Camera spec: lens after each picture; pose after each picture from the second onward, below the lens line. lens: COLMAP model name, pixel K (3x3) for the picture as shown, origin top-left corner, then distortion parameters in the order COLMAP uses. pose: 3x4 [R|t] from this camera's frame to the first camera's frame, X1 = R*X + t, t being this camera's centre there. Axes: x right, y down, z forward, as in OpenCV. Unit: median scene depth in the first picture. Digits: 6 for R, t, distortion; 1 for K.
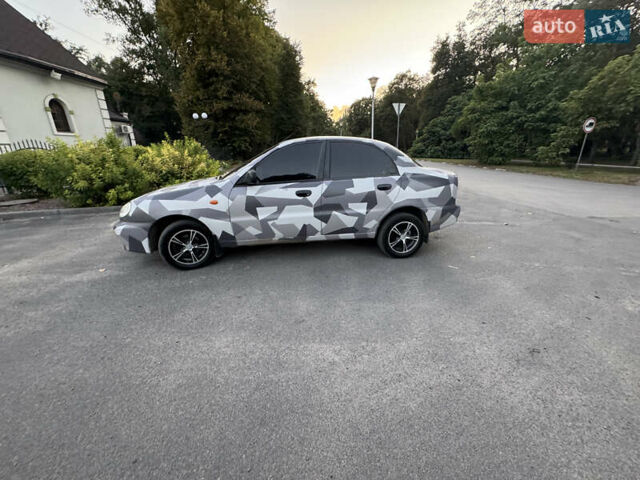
lens RADIAL K [[255.7, 0, 320.0], [0, 255.7, 240.0], [0, 0, 1]] dist [-0.001896, -0.000065]
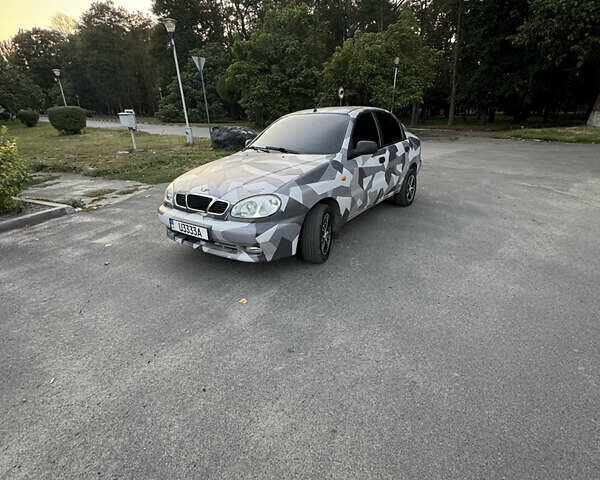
lens RADIAL K [[322.5, 0, 300.0], [0, 322.5, 240.0], [0, 0, 1]] dist [-0.000671, 0.000256]
pose [[0.686934, -0.268165, 0.675433, -0.243321], [0.241059, 0.960887, 0.136334, -0.022926], [-0.685575, 0.069166, 0.724709, 0.047771]]
